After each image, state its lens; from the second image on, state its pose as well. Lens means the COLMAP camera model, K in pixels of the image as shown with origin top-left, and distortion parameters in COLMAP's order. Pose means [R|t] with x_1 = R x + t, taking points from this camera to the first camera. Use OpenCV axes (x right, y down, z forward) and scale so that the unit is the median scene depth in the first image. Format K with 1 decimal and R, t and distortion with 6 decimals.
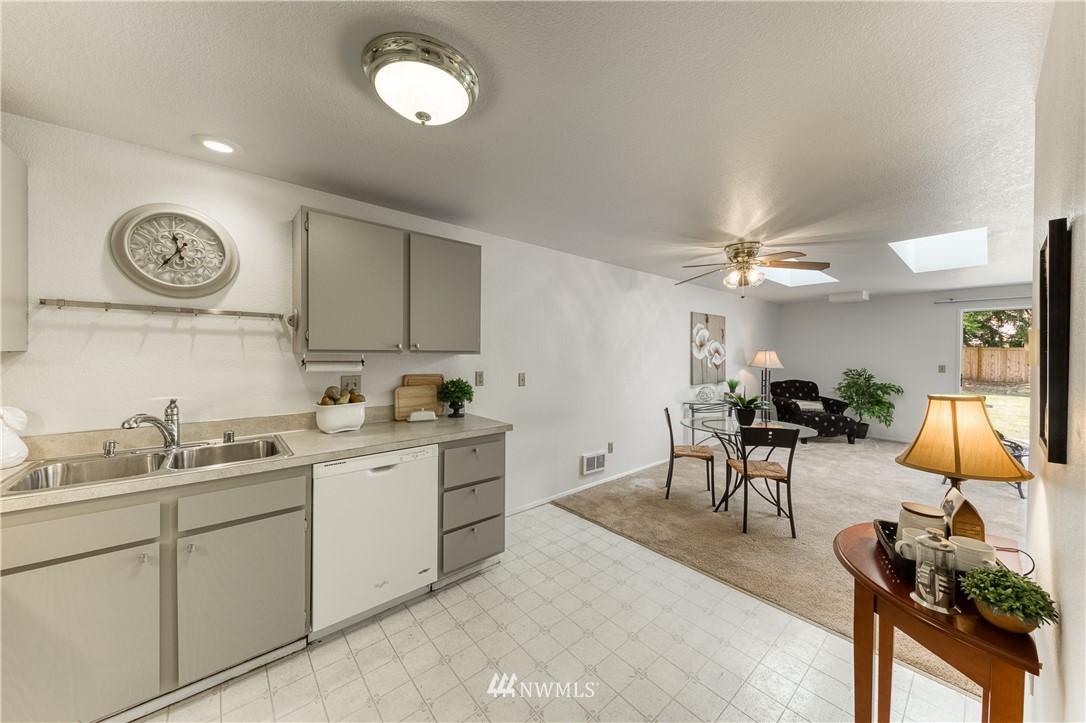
lens RADIAL K [[362.9, 0, 548.5], [0, 362.9, 357.8], [0, 0, 1]] dist [-0.002359, -0.000277]
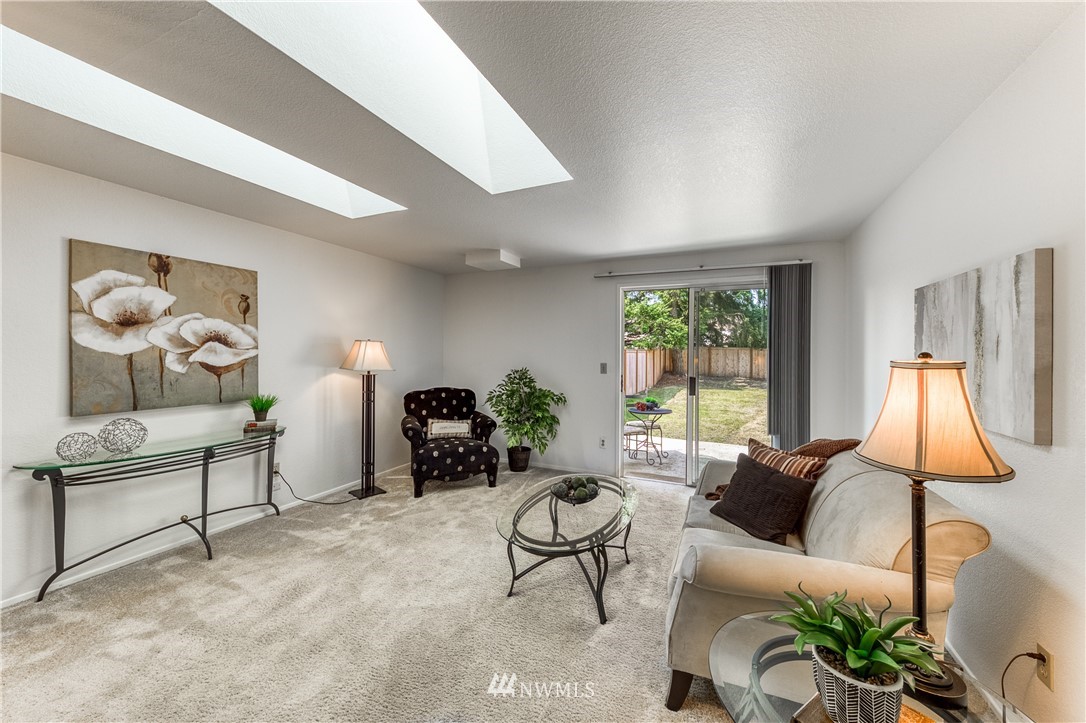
lens RADIAL K [[397.8, 0, 542.8], [0, 397.8, 351.8], [0, 0, 1]] dist [0.003784, -0.000228]
pose [[0.901967, 0.002547, 0.431798, 0.616452], [0.004211, 0.999883, -0.014694, 0.009478], [-0.431785, 0.015072, 0.901850, 0.322988]]
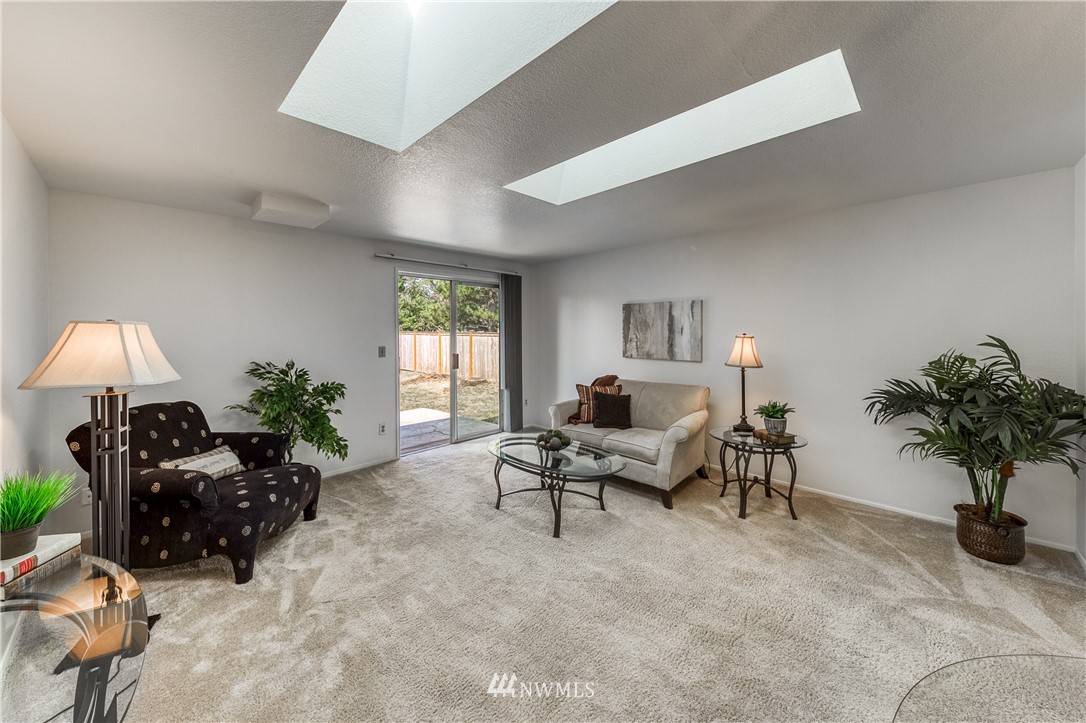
lens RADIAL K [[397.8, 0, 529.7], [0, 397.8, 330.3], [0, 0, 1]] dist [0.003784, -0.000228]
pose [[-0.083212, -0.005849, 0.996515, 0.290763], [0.024801, 0.999661, 0.007939, -0.008762], [-0.996223, 0.025375, -0.083039, 0.754210]]
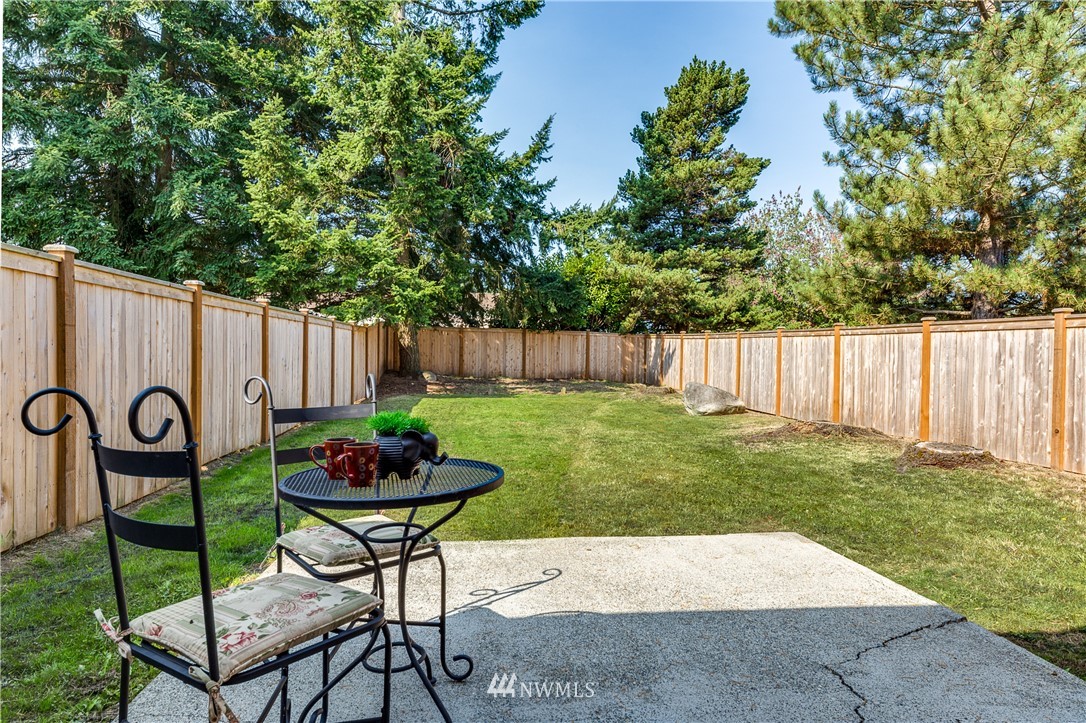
lens RADIAL K [[622.3, 0, 551.7], [0, 622.3, 353.7], [0, 0, 1]] dist [-0.005211, -0.000808]
pose [[0.527124, -0.002292, 0.849785, 1.082007], [0.007594, 0.999969, -0.002014, 0.084974], [-0.849754, 0.007515, 0.527125, 0.897155]]
